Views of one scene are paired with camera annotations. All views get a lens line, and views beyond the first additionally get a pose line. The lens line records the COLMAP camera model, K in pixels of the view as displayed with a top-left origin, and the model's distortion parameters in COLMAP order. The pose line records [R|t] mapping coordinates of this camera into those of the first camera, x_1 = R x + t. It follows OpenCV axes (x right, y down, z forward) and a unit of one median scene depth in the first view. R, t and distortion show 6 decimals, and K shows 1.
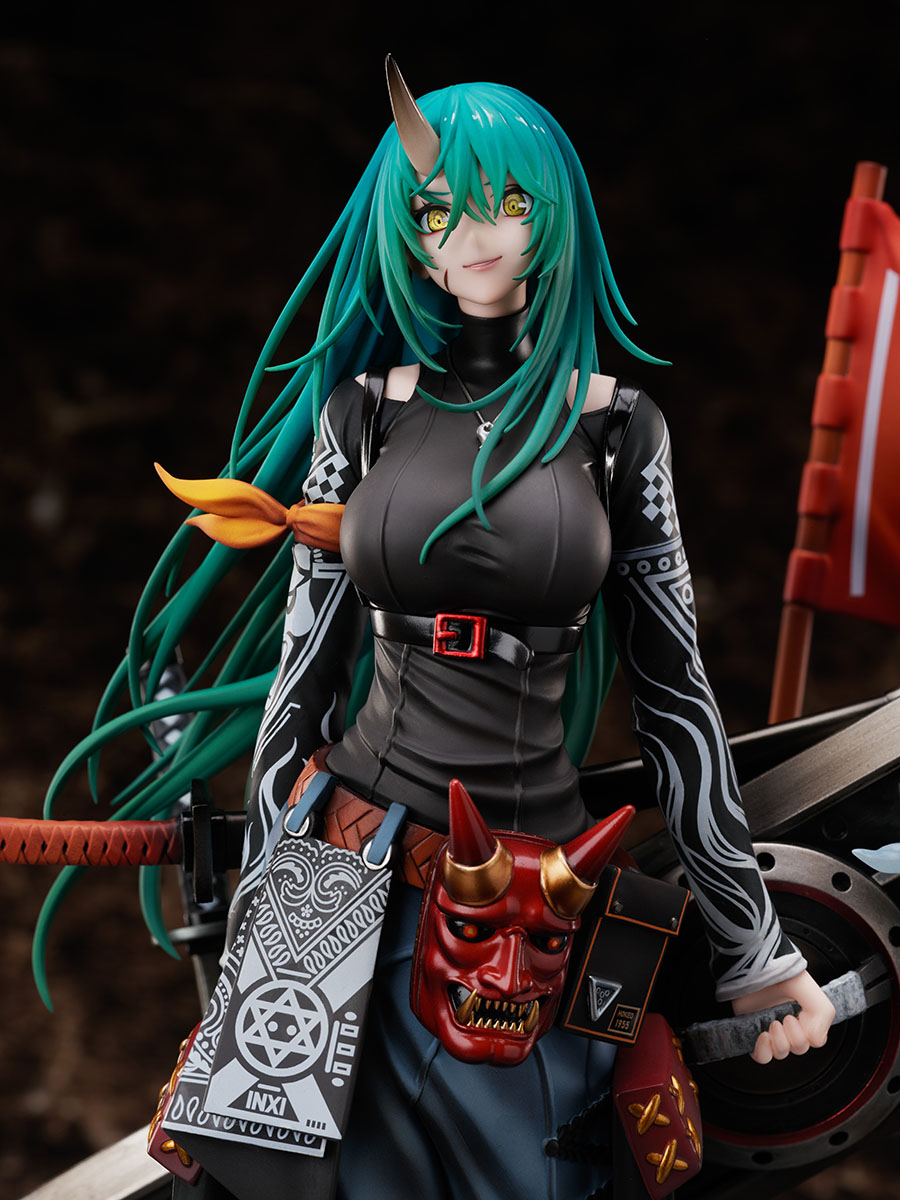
lens RADIAL K [[3461.8, 0, 454.8], [0, 3461.8, 597.3], [0, 0, 1]] dist [0.064259, -0.761971]
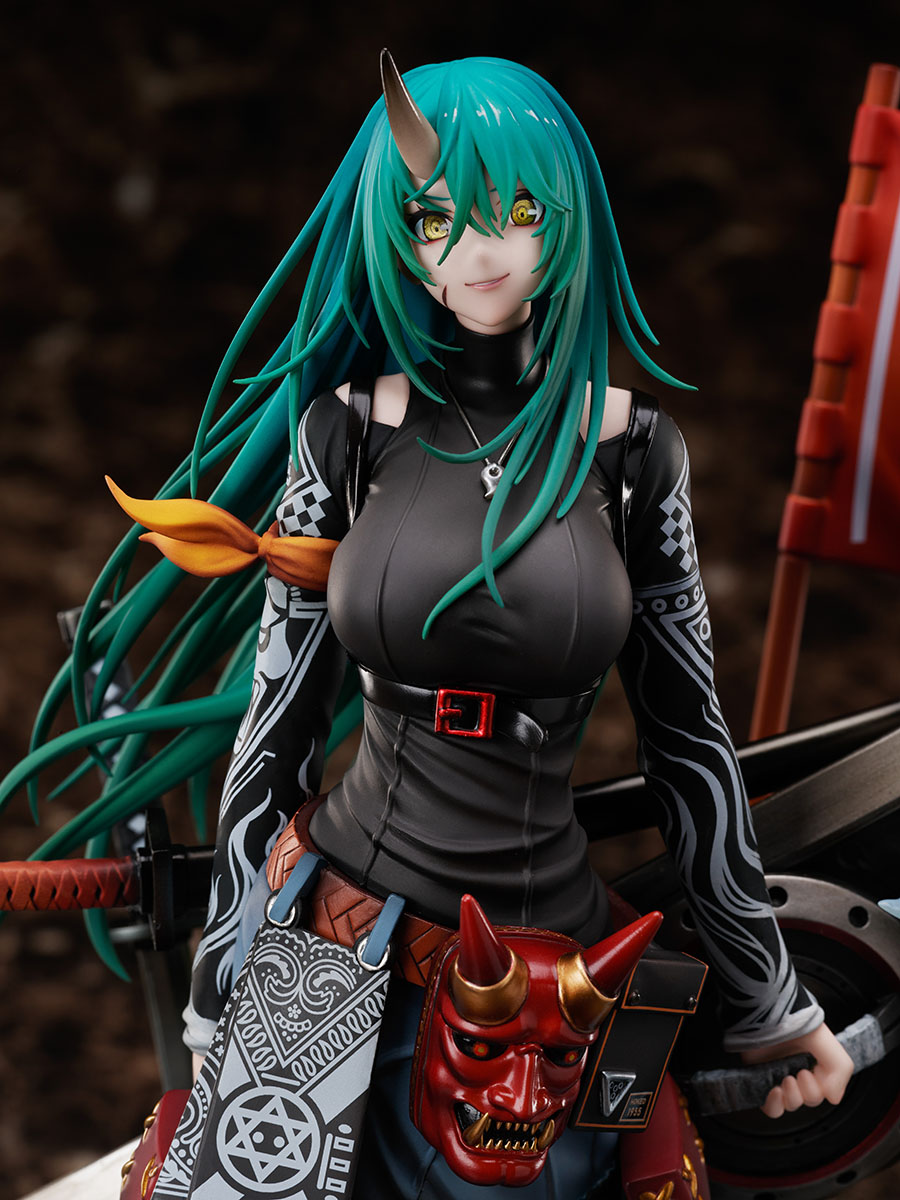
lens RADIAL K [[3549.0, 0, 492.2], [0, 3549.0, 658.9], [0, 0, 1]] dist [0.086191, -0.643224]
pose [[0.997682, -0.005945, 0.067794, -0.053407], [-0.005730, 0.985301, 0.170731, -0.158691], [-0.067813, -0.170724, 0.982983, 0.099046]]
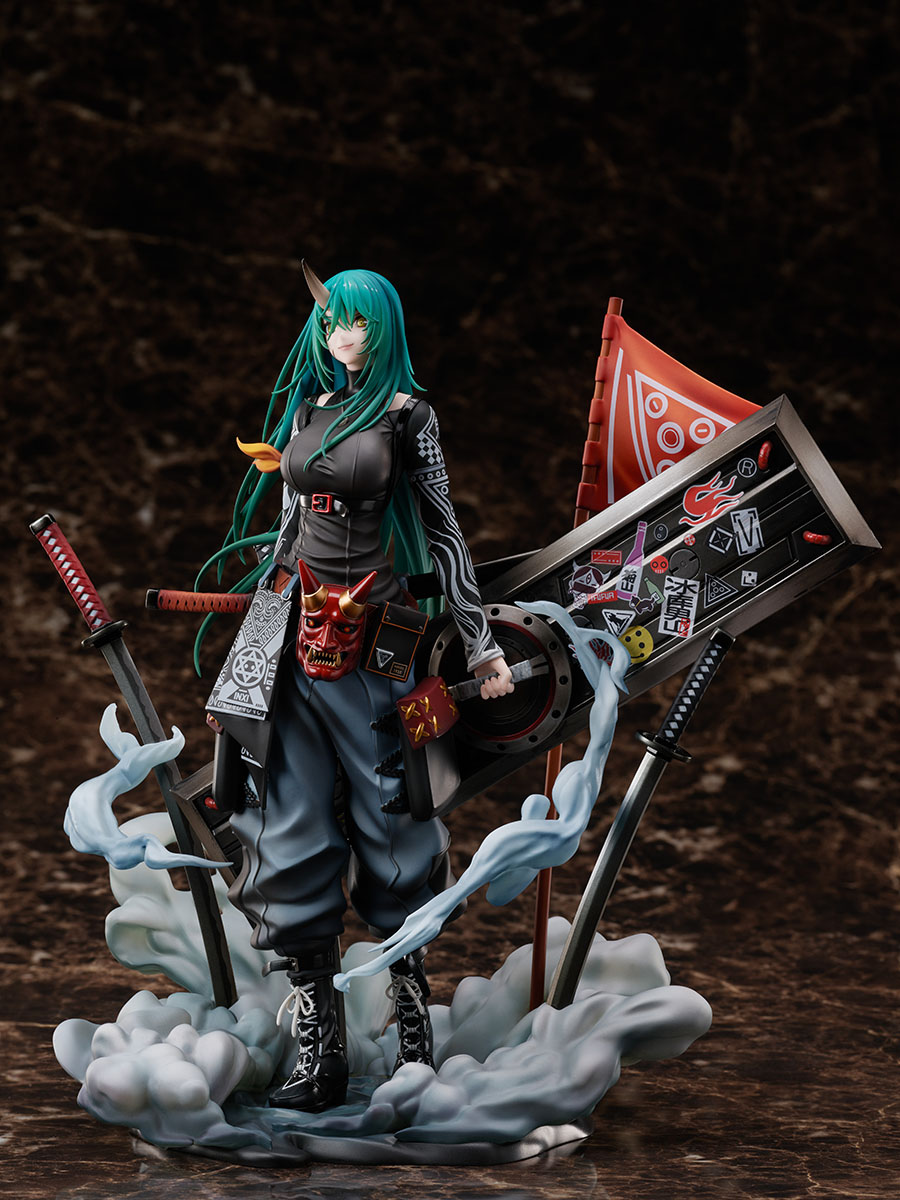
lens RADIAL K [[3354.6, 0, 477.8], [0, 3354.6, 600.9], [0, 0, 1]] dist [0.043805, -0.229857]
pose [[0.948858, 0.001205, -0.315702, 0.829437], [-0.010665, 0.999544, -0.028238, 0.141745], [0.315524, 0.030161, 0.948438, -1.151032]]
